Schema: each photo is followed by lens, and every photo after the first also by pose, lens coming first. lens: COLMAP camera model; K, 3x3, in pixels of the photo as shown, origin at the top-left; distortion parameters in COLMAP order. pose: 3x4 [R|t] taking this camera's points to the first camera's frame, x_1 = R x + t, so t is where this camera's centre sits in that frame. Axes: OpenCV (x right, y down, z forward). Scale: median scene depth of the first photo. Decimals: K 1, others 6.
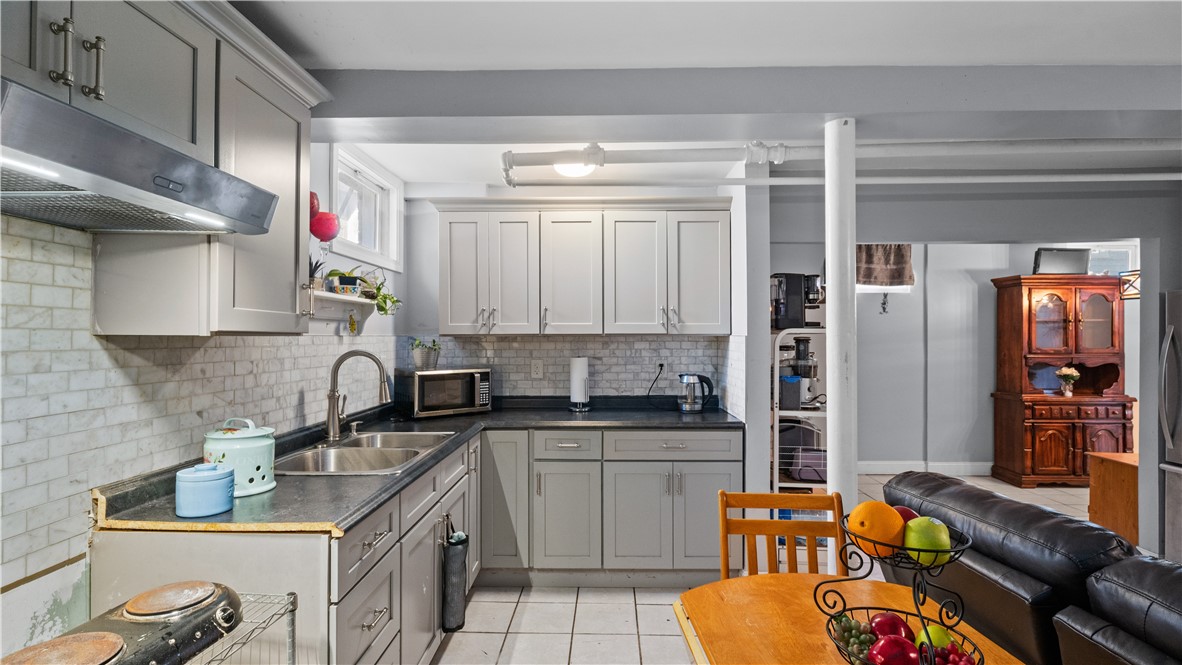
lens RADIAL K [[560.4, 0, 591.0], [0, 560.4, 332.5], [0, 0, 1]] dist [0.000731, 0.000263]
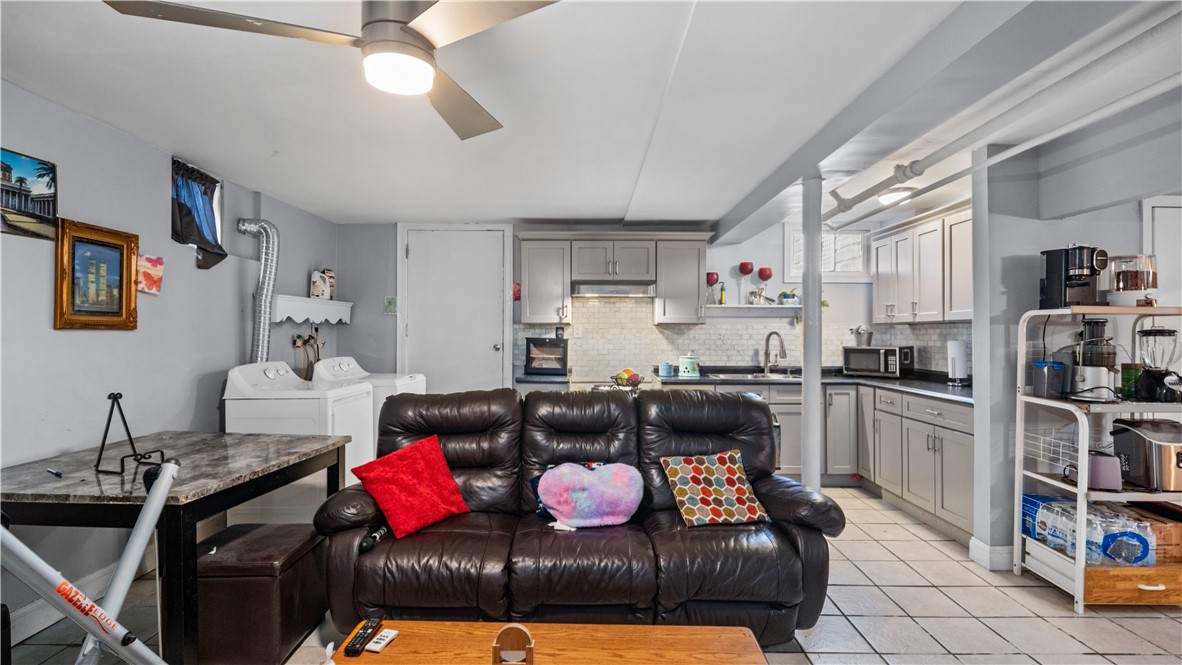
lens RADIAL K [[560.4, 0, 591.0], [0, 560.4, 332.5], [0, 0, 1]] dist [0.000731, 0.000263]
pose [[0.015798, -0.001629, -0.999874, 1.904982], [0.004596, 0.999988, -0.001557, 0.041696], [0.999865, -0.004571, 0.015805, 0.347242]]
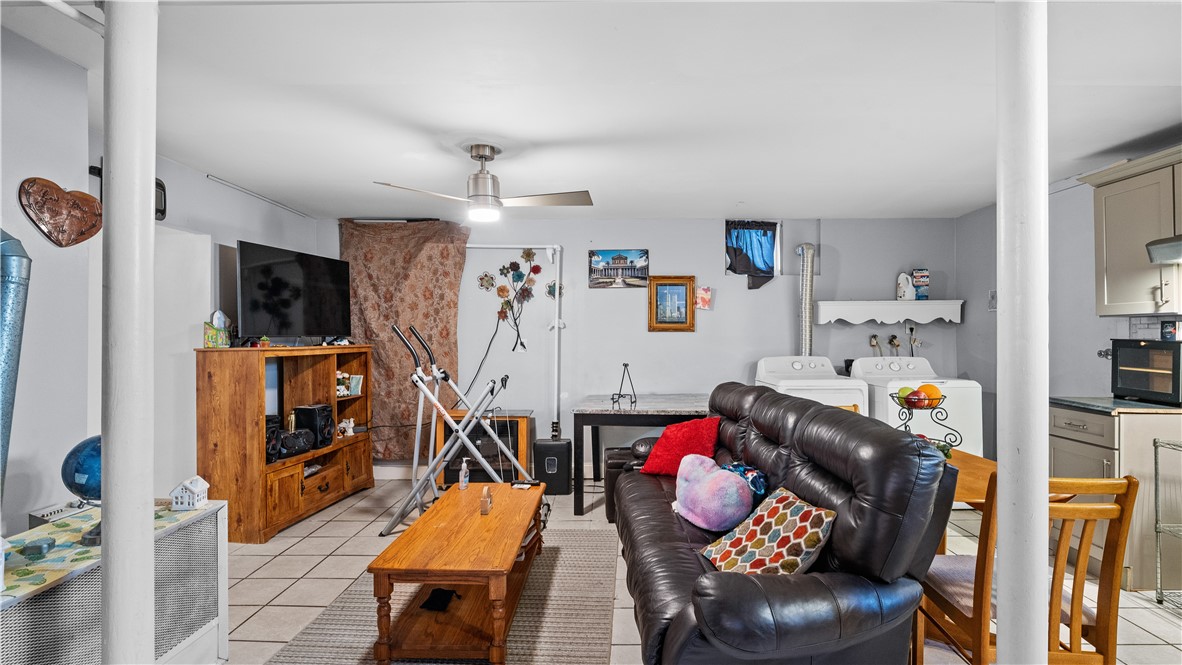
lens RADIAL K [[560.4, 0, 591.0], [0, 560.4, 332.5], [0, 0, 1]] dist [0.000731, 0.000263]
pose [[-0.999909, 0.001443, 0.013427, 0.835807], [0.001307, 0.999948, -0.010131, 0.056201], [-0.013441, -0.010113, -0.999859, 1.705309]]
